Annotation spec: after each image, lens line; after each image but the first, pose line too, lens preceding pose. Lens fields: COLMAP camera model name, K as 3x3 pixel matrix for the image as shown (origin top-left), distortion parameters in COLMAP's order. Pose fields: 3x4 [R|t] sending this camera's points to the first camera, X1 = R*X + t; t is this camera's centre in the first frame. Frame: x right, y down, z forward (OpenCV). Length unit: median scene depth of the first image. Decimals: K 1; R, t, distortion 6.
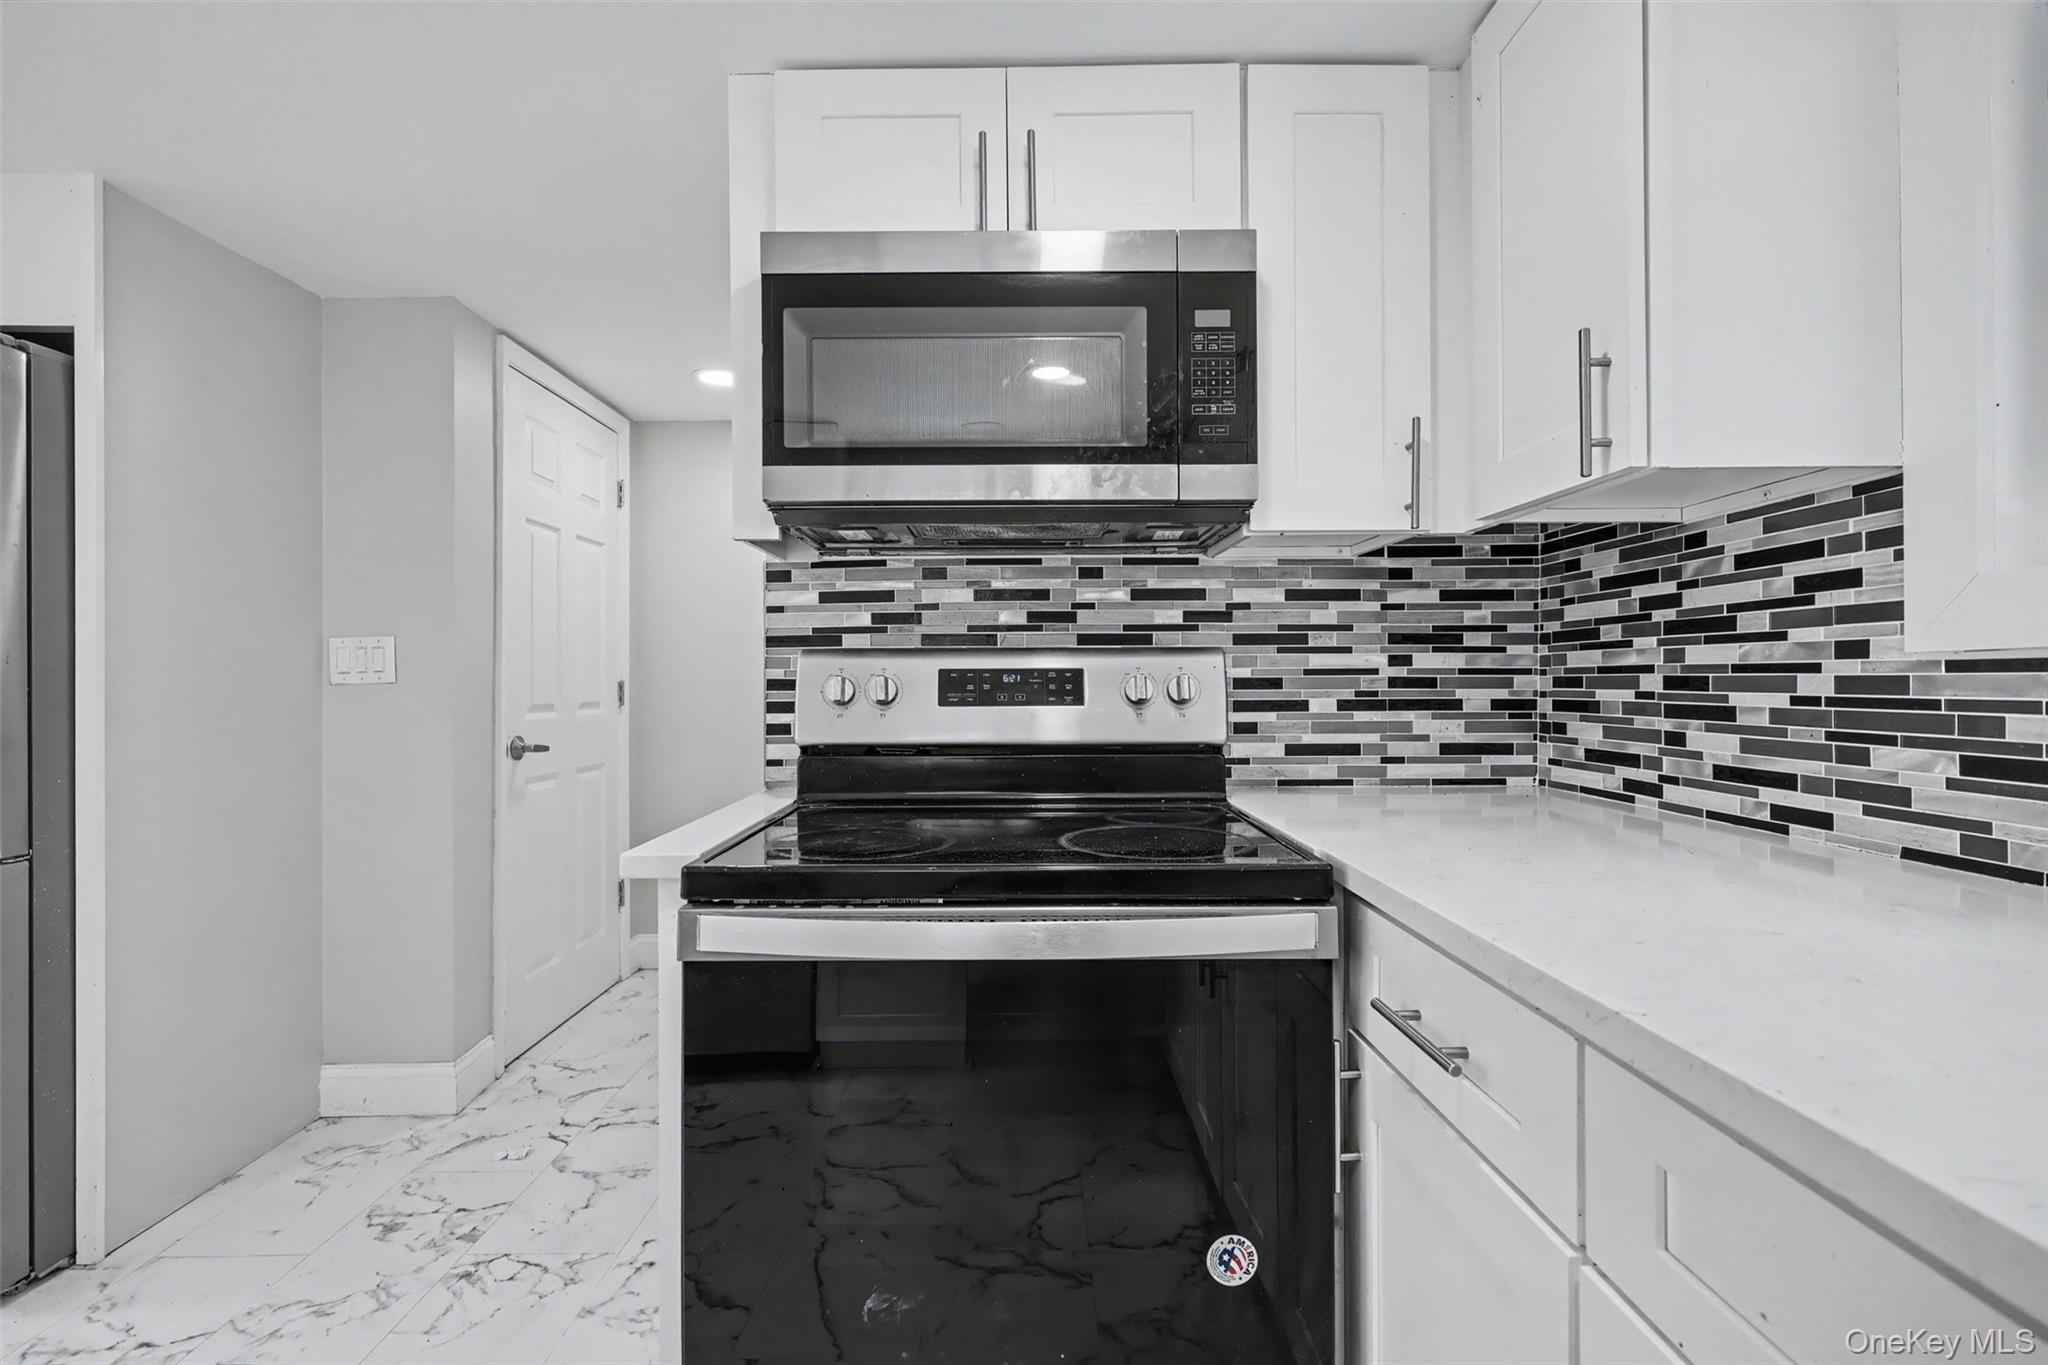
lens RADIAL K [[935.3, 0, 1024.0], [0, 935.3, 682.5], [0, 0, 1]] dist [-0.000215, -0.000154]
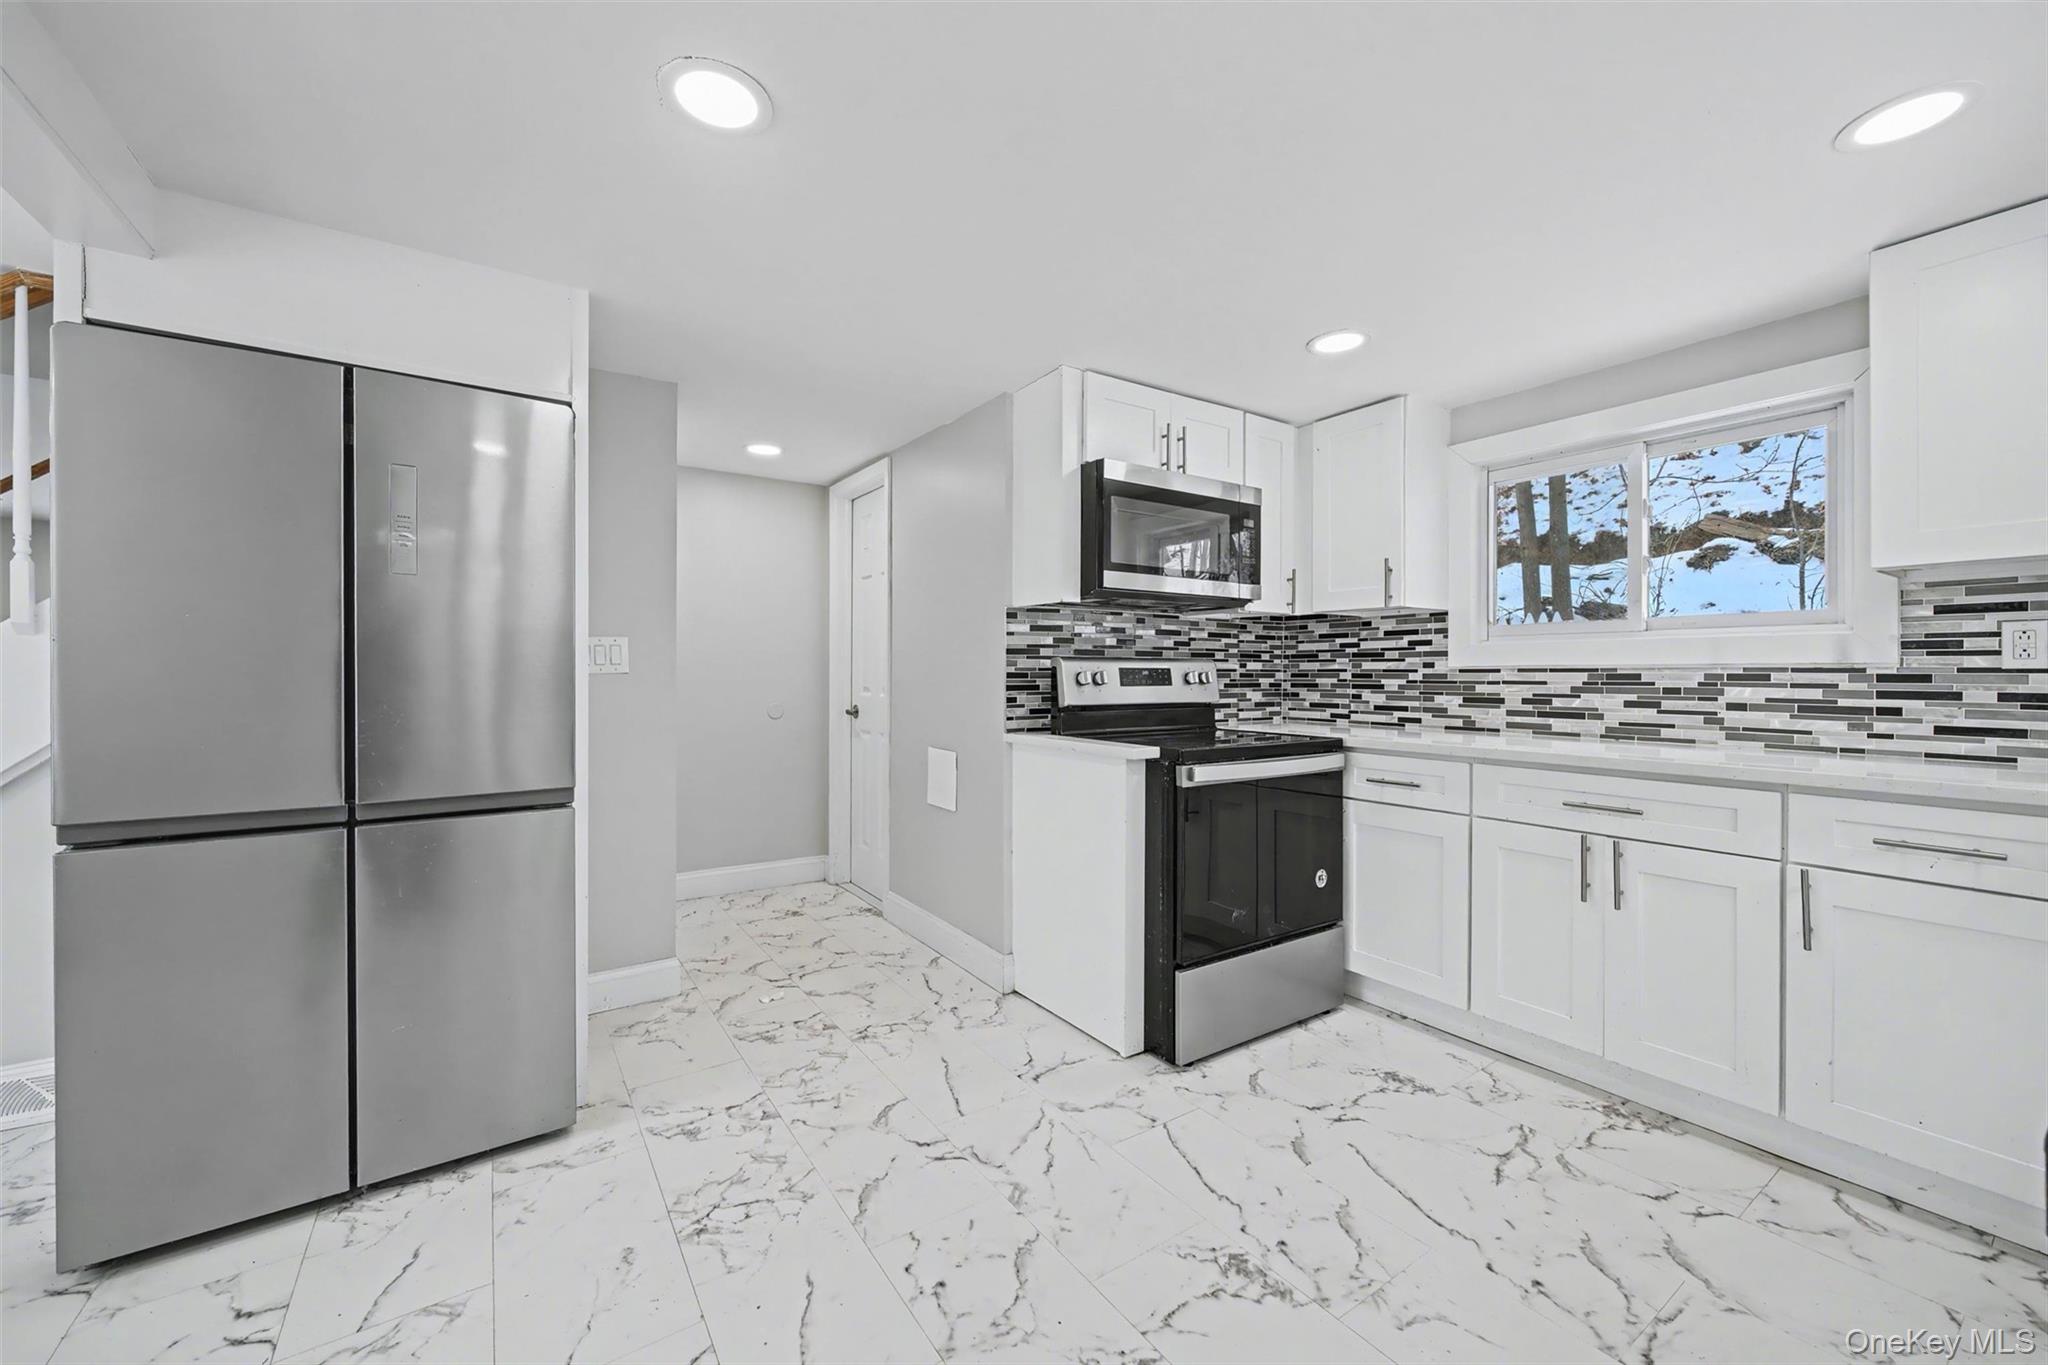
lens RADIAL K [[798.5, 0, 1024.0], [0, 798.5, 682.5], [0, 0, 1]] dist [-0.000503, -0.000054]
pose [[0.828815, -0.001214, 0.559521, -1.342727], [-0.003205, 0.999971, 0.006917, 0.006612], [-0.559513, -0.007526, 0.828787, -0.357292]]
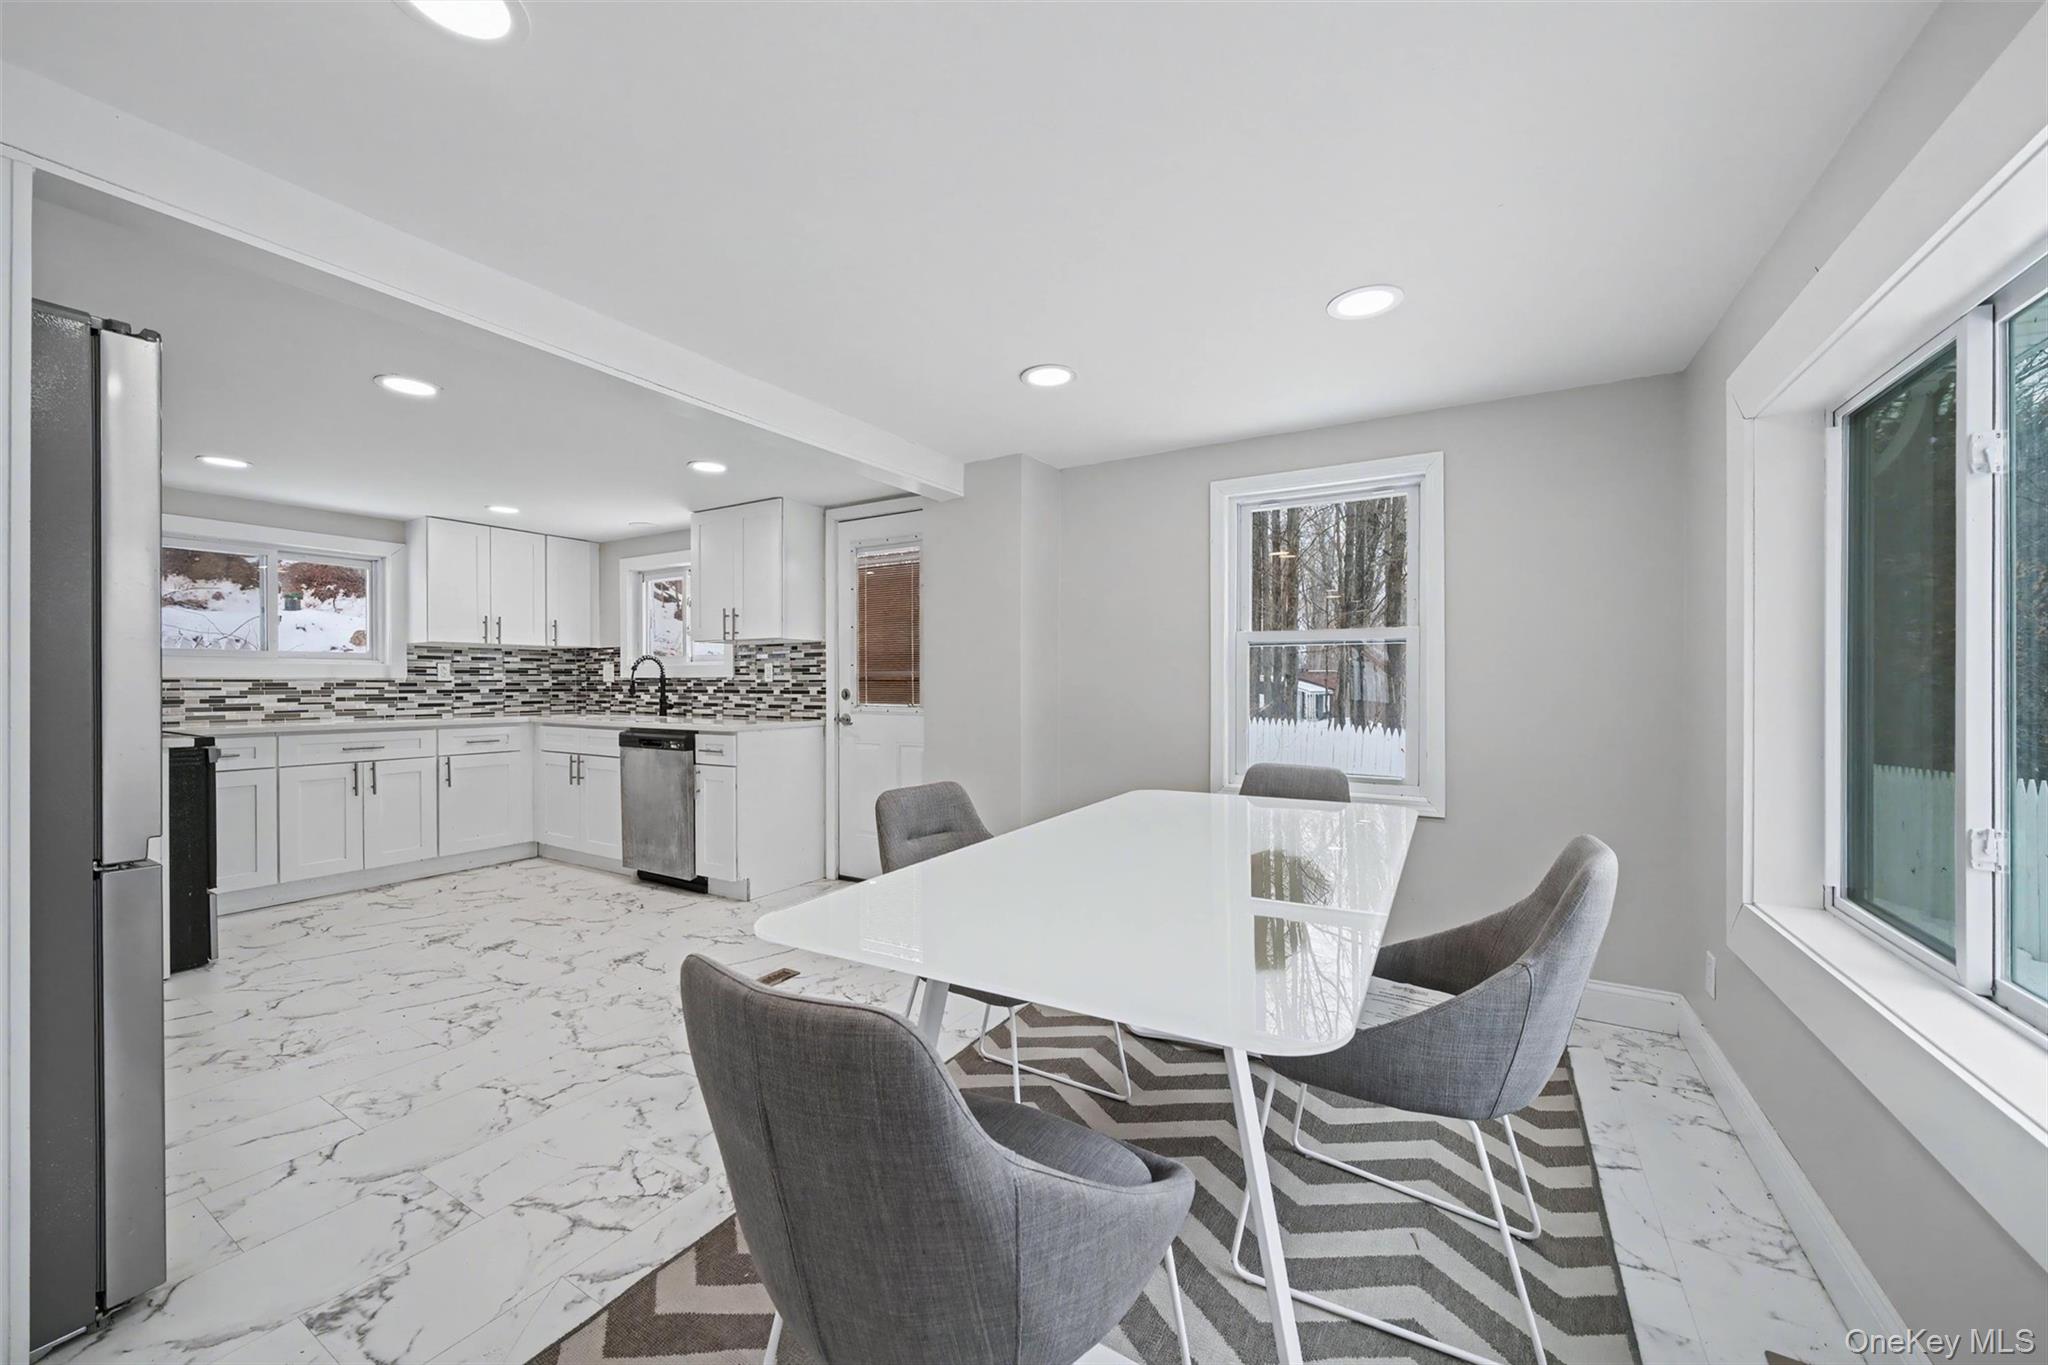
lens RADIAL K [[769.6, 0, 1024.0], [0, 769.6, 682.5], [0, 0, 1]] dist [-0.001440, -0.000029]
pose [[-0.857406, 0.004352, 0.514622, -3.178766], [0.004930, 0.999988, -0.000243, 0.008582], [-0.514617, 0.002329, -0.857417, 1.370416]]
